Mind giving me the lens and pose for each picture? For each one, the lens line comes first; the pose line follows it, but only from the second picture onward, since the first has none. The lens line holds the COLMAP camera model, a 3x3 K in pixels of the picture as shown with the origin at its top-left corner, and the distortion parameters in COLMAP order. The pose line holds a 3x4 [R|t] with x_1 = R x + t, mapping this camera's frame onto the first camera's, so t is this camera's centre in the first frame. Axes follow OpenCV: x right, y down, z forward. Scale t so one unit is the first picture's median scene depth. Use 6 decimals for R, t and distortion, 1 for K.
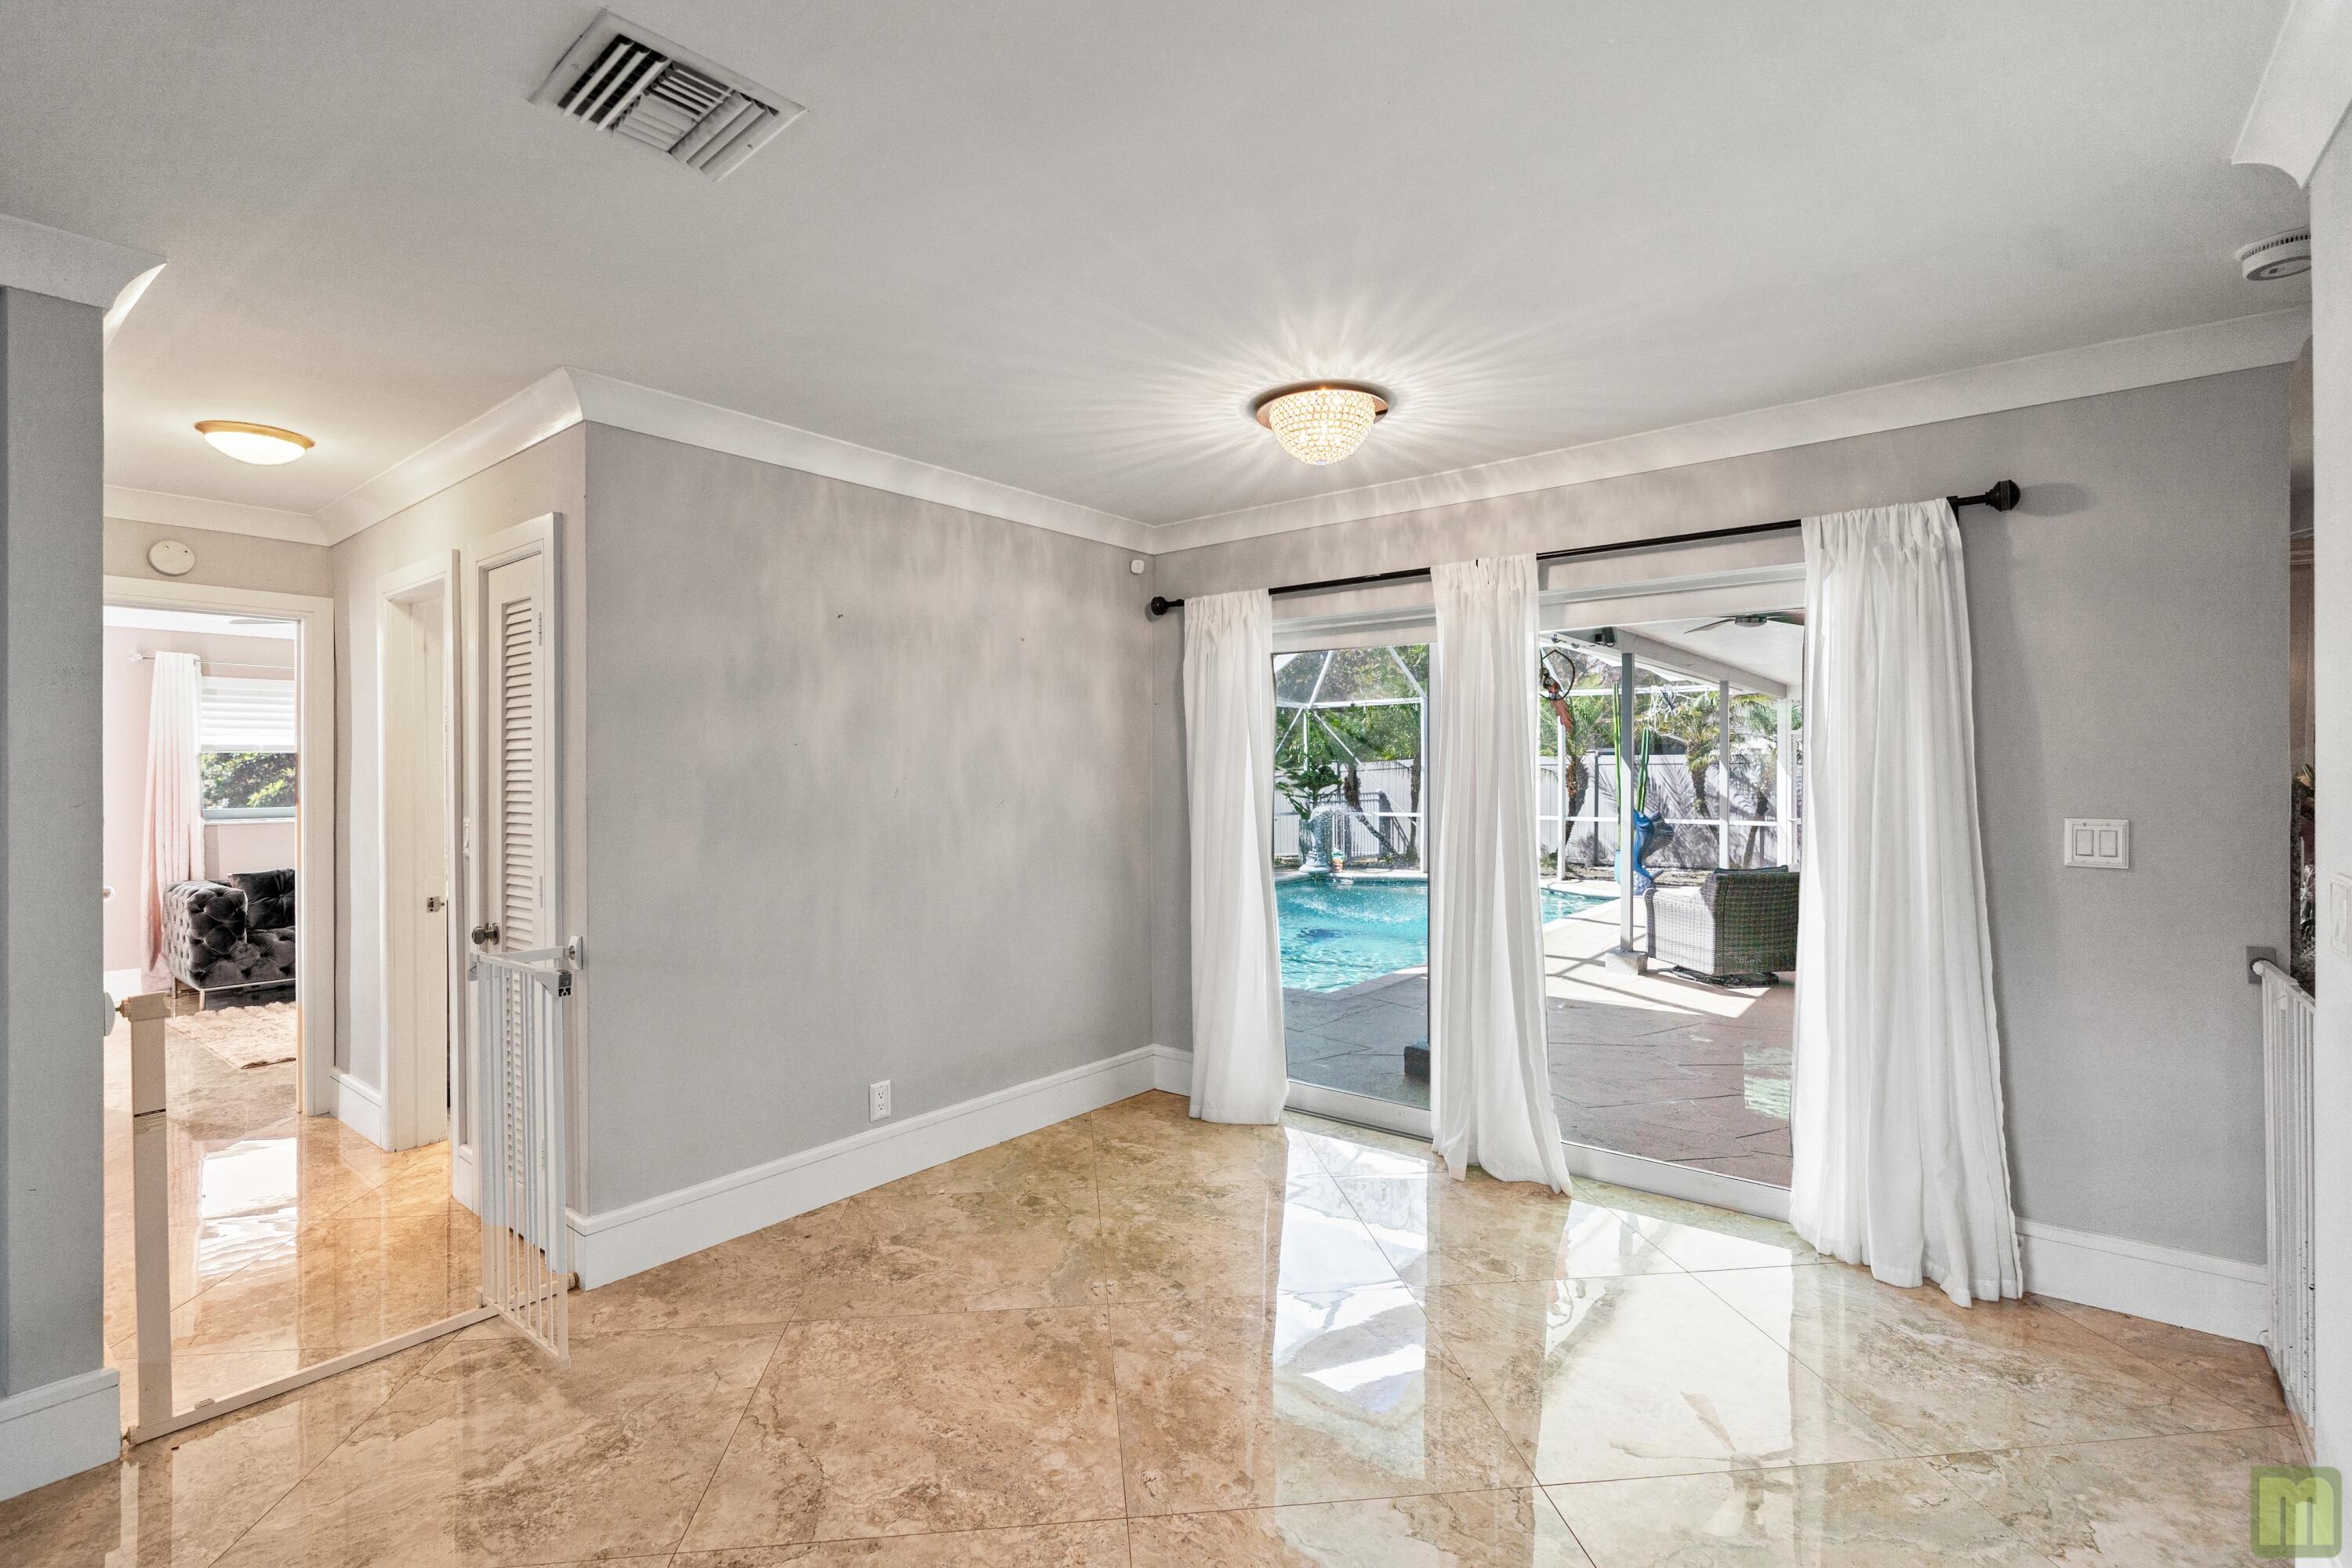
lens RADIAL K [[1068.2, 0, 1169.2], [0, 1068.2, 767.7], [0, 0, 1]] dist [-0.003833, 0.000876]
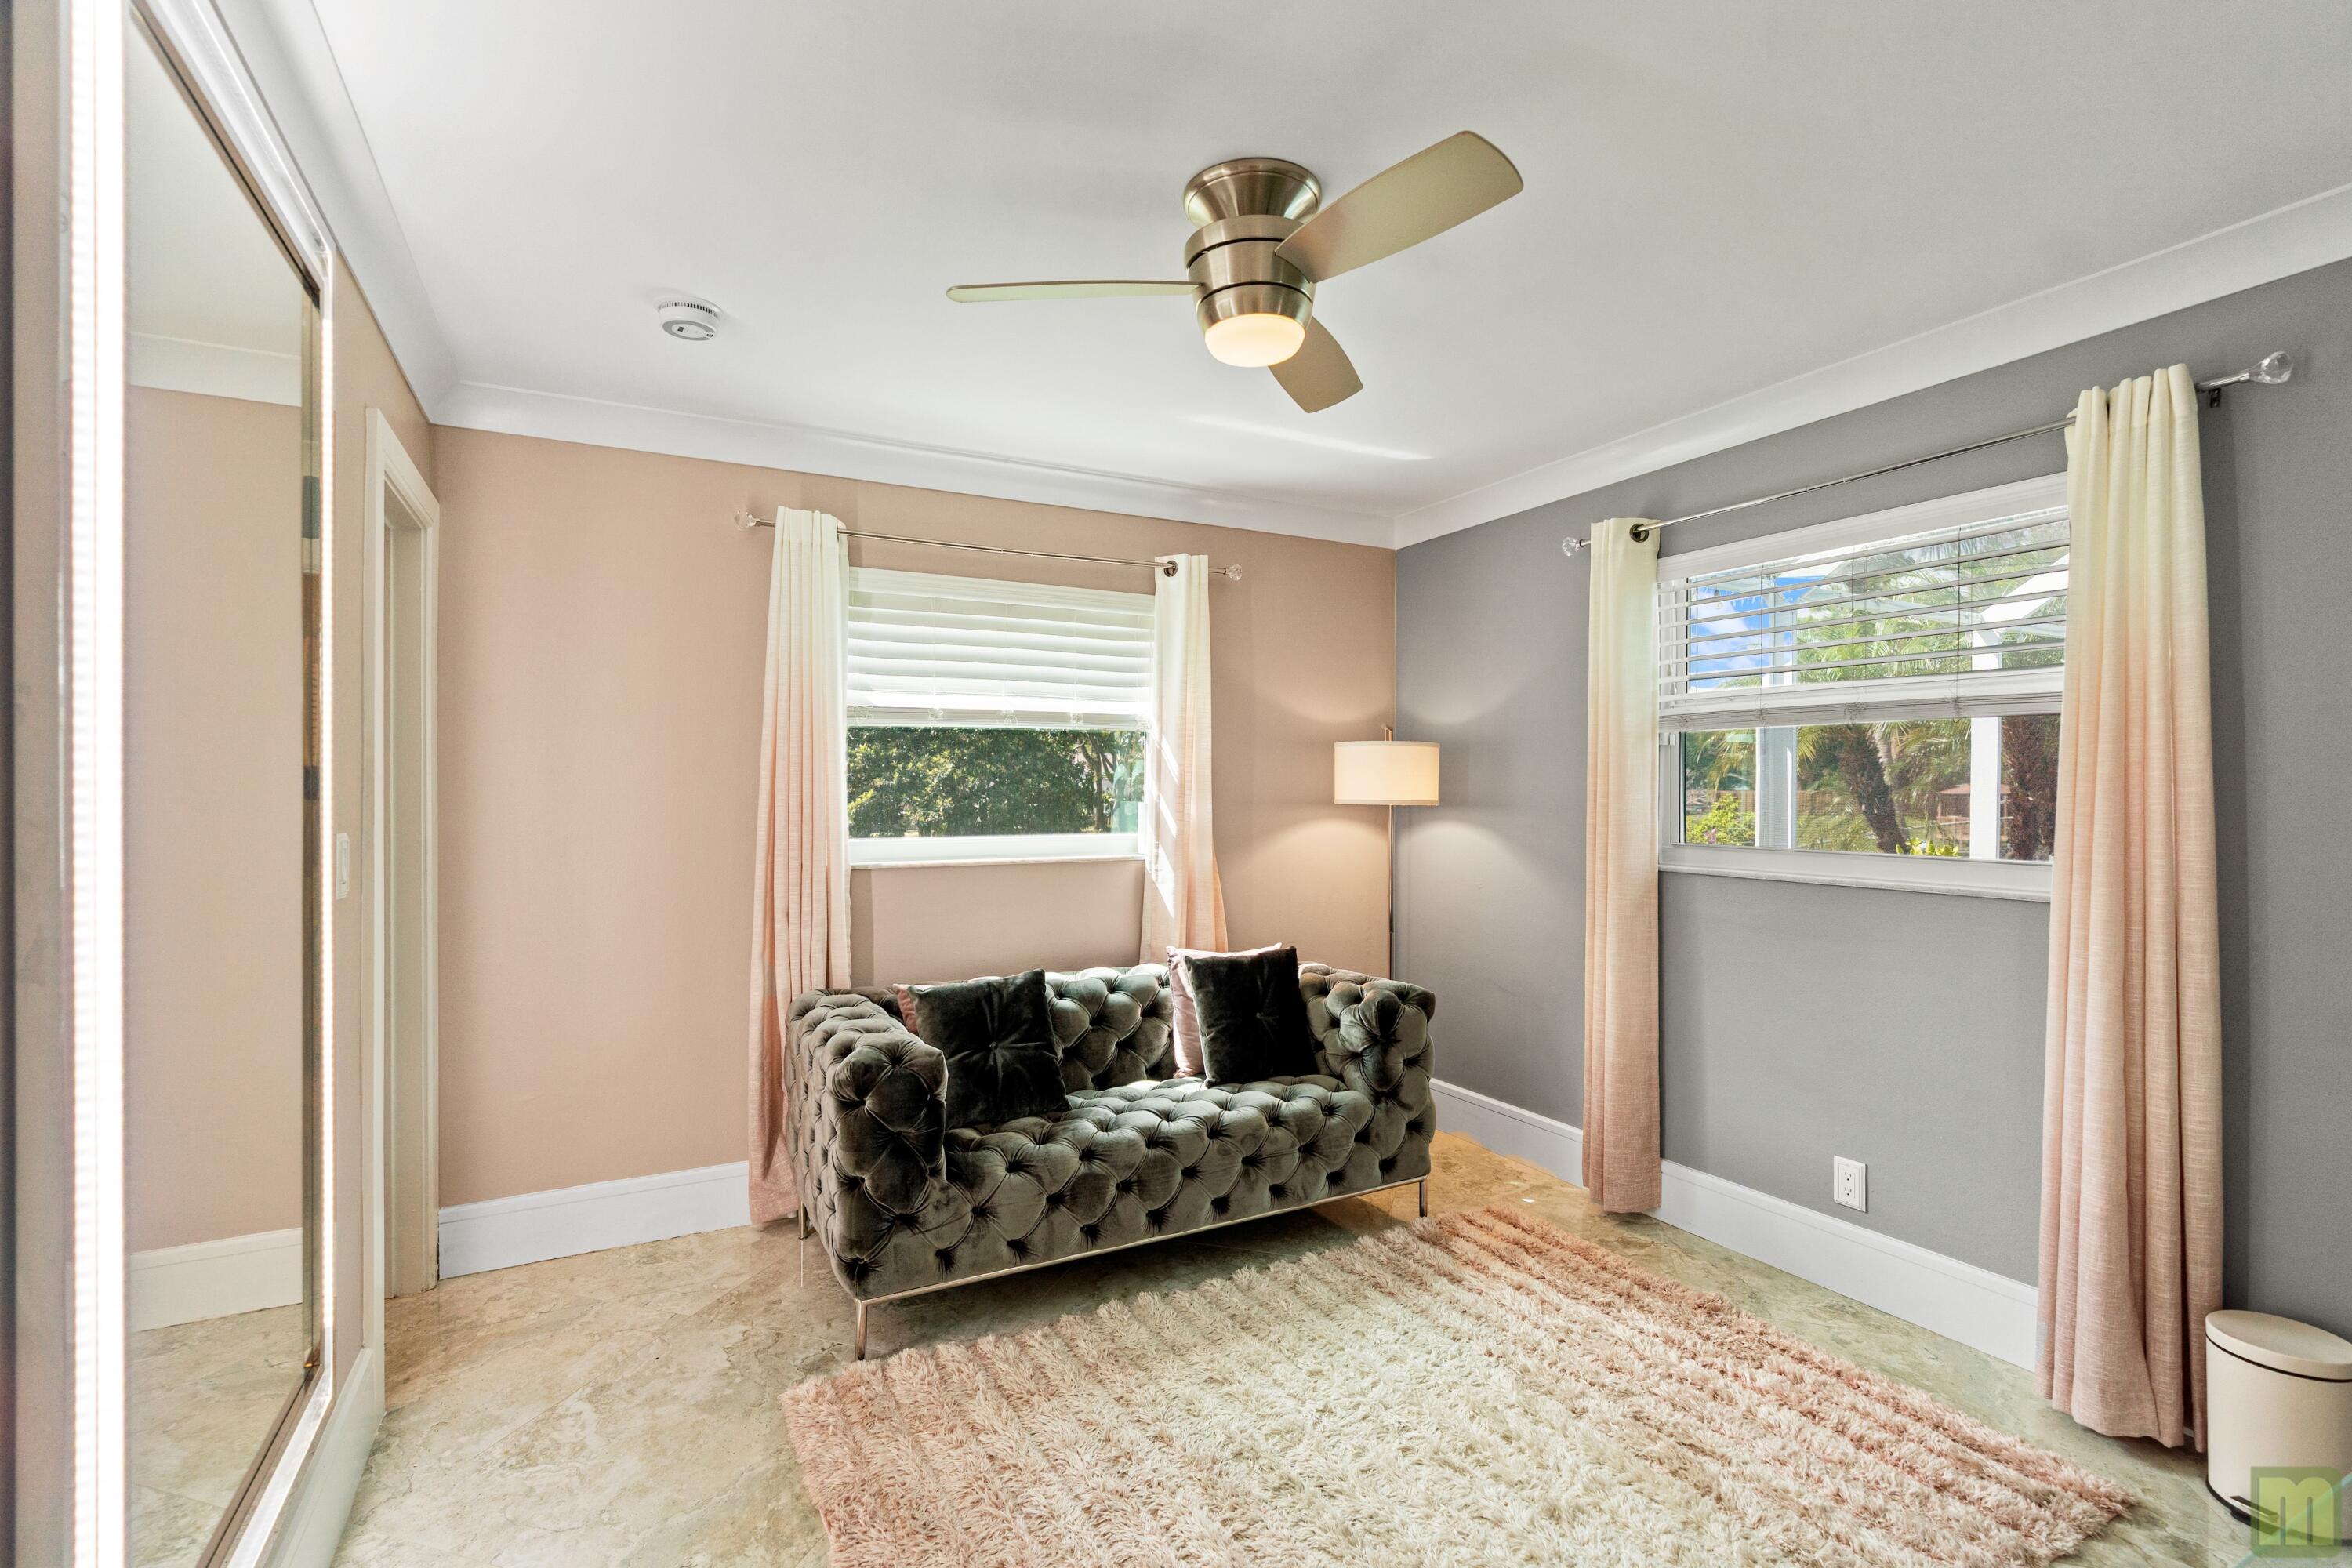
lens RADIAL K [[1068.2, 0, 1154.3], [0, 1068.2, 792.7], [0, 0, 1]] dist [-0.003833, 0.000876]
pose [[0.911783, 0.012189, -0.410491, -0.632888], [-0.009507, 0.999918, 0.008574, 0.013716], [0.410562, -0.003915, 0.911824, 0.668178]]
